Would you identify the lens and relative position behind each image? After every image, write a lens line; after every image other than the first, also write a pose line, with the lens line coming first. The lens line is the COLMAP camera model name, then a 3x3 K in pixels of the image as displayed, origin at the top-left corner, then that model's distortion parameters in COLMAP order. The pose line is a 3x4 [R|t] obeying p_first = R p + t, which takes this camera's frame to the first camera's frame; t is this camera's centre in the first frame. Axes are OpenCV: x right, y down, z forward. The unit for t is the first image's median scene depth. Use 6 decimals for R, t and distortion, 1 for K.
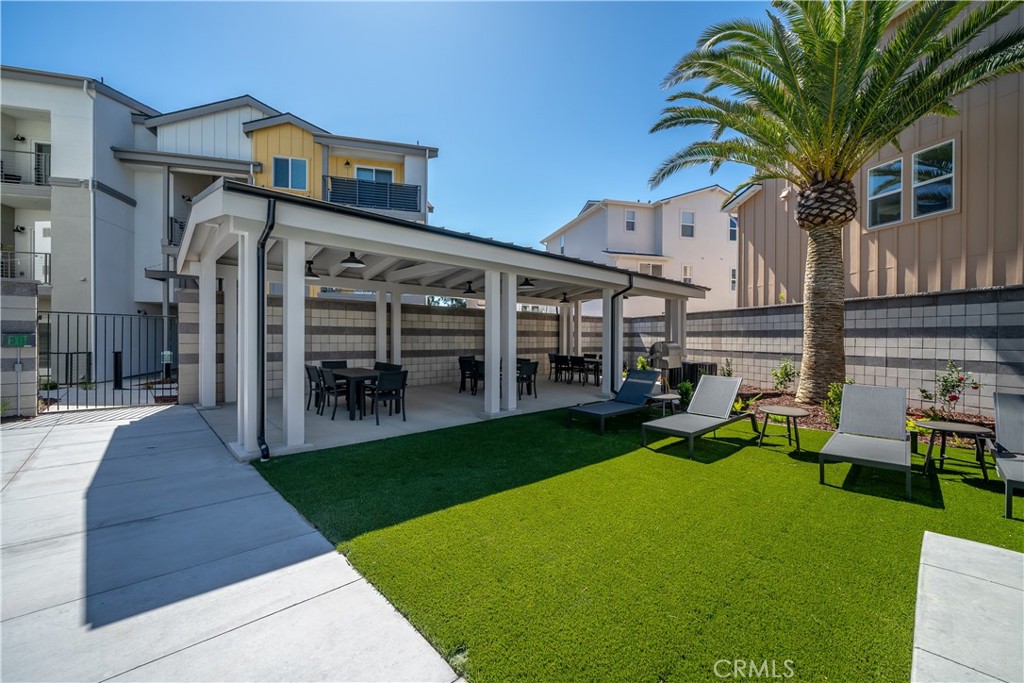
lens RADIAL K [[406.8, 0, 507.3], [0, 406.8, 341.0], [0, 0, 1]] dist [-0.003284, -0.000825]
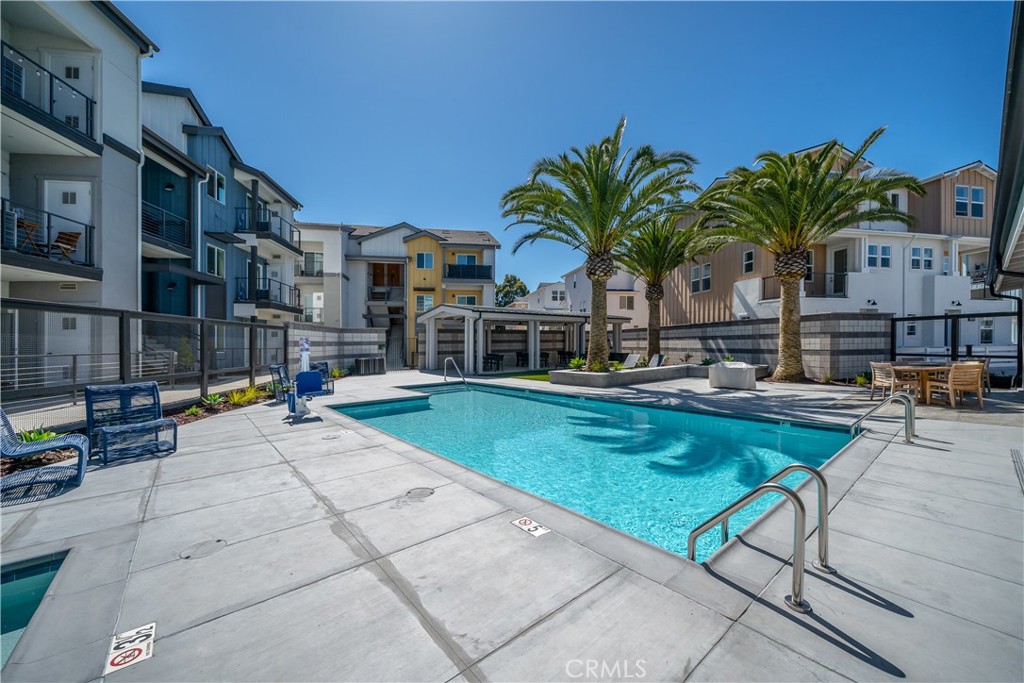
lens RADIAL K [[406.8, 0, 513.0], [0, 406.8, 346.8], [0, 0, 1]] dist [-0.003284, -0.000825]
pose [[0.996581, -0.019116, -0.080378, 0.048307], [0.019163, 0.999816, -0.000186, 0.009581], [0.080367, -0.001355, 0.996764, -1.345377]]
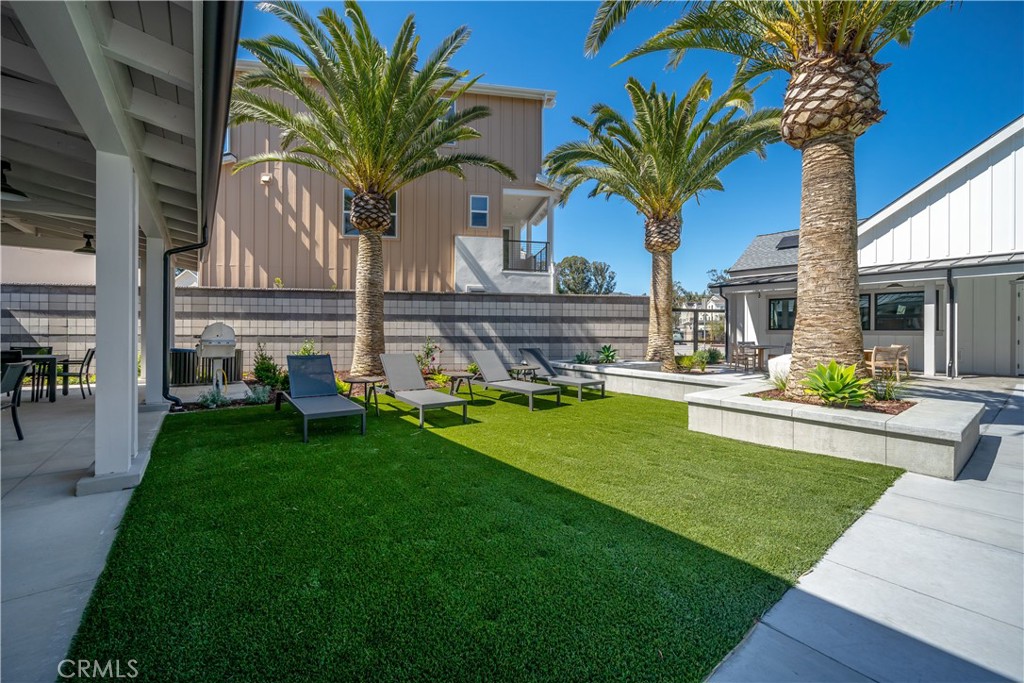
lens RADIAL K [[406.8, 0, 502.0], [0, 406.8, 329.9], [0, 0, 1]] dist [-0.003284, -0.000825]
pose [[0.113315, -0.005378, 0.993545, -0.293629], [0.002024, 0.999985, 0.005182, 0.010951], [-0.993557, 0.001424, 0.113324, 0.352066]]
